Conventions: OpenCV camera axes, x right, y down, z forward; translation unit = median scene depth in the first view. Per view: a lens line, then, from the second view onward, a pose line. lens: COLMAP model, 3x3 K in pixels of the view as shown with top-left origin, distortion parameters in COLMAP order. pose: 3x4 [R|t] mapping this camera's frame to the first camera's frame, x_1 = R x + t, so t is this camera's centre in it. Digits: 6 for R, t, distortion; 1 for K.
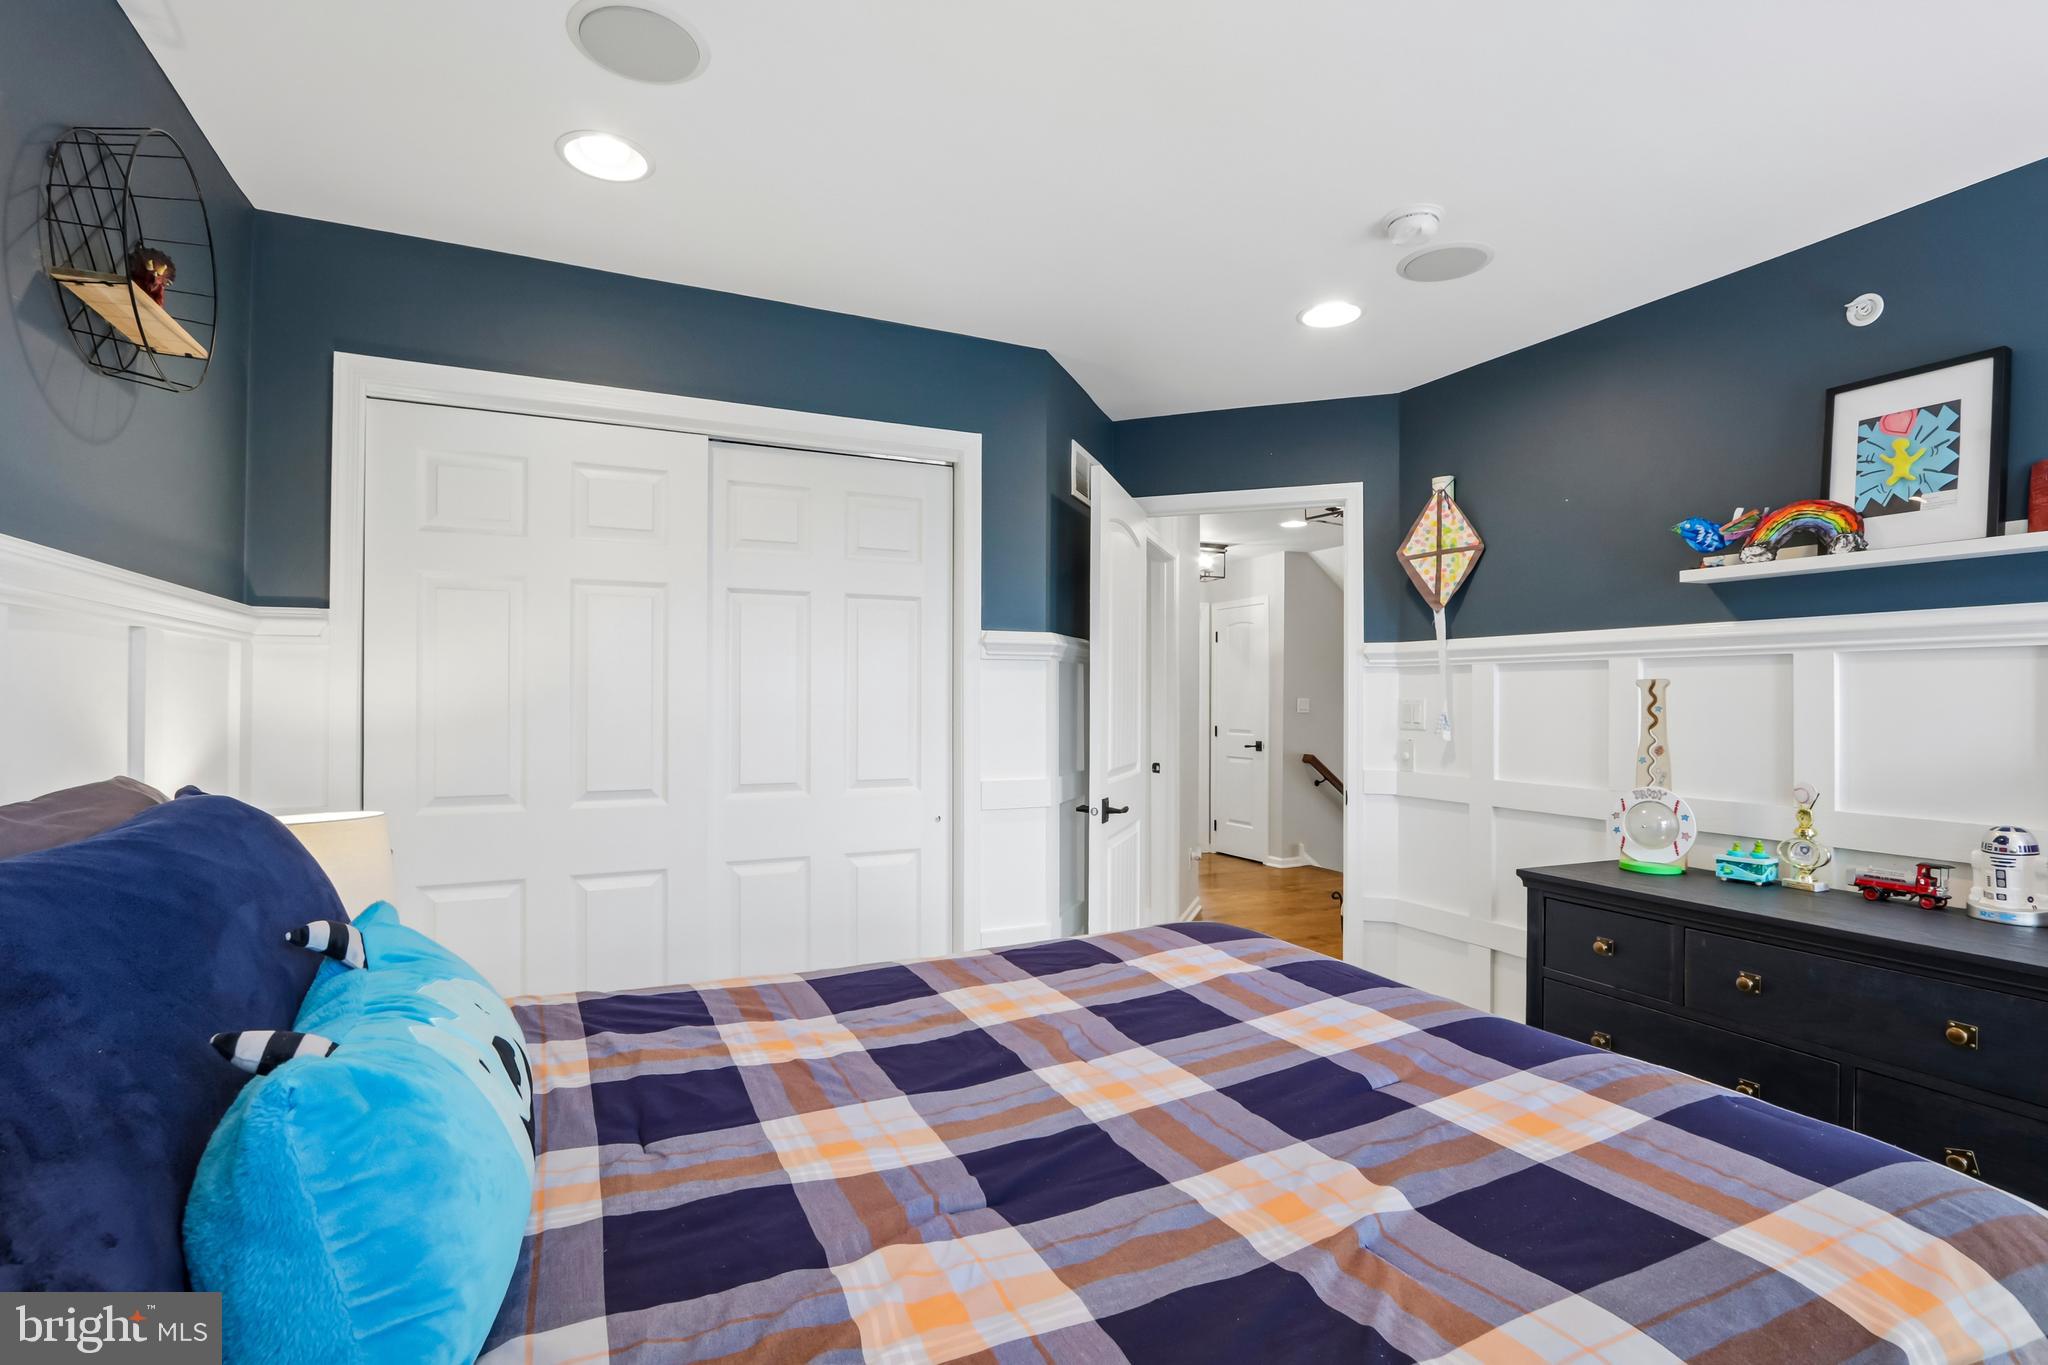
lens RADIAL K [[966.8, 0, 1027.3], [0, 966.8, 694.8], [0, 0, 1]] dist [-0.001413, -0.000321]
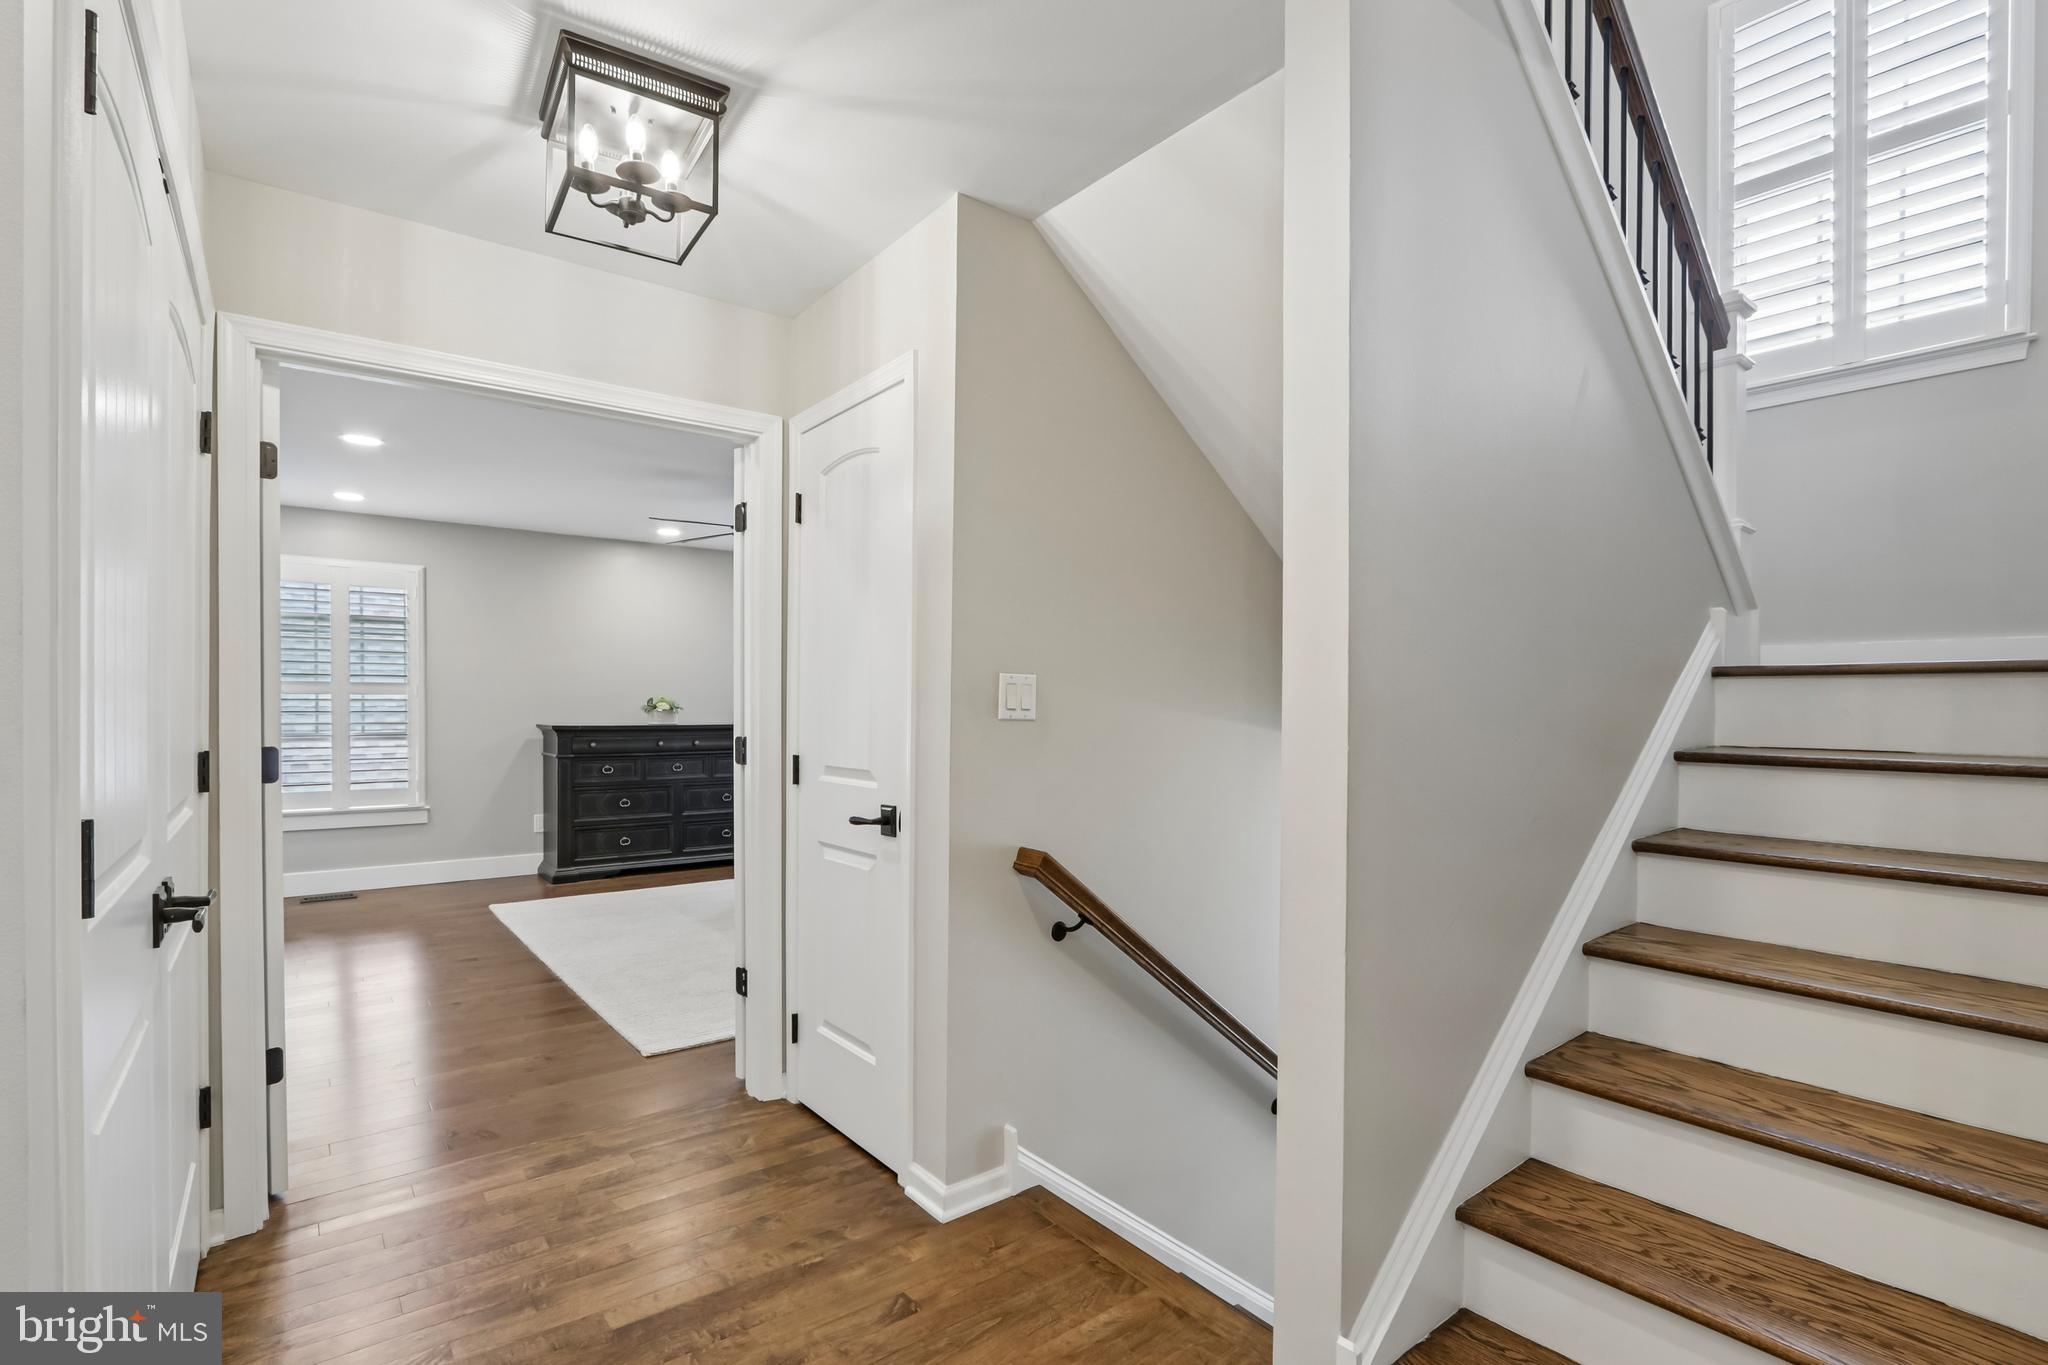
lens RADIAL K [[966.8, 0, 1027.3], [0, 966.8, 694.8], [0, 0, 1]] dist [-0.001413, -0.000321]
pose [[0.977835, 0.002398, 0.209361, 0.219961], [-0.003504, 0.999982, 0.004915, 0.008752], [-0.209346, -0.005540, 0.977826, 0.679981]]
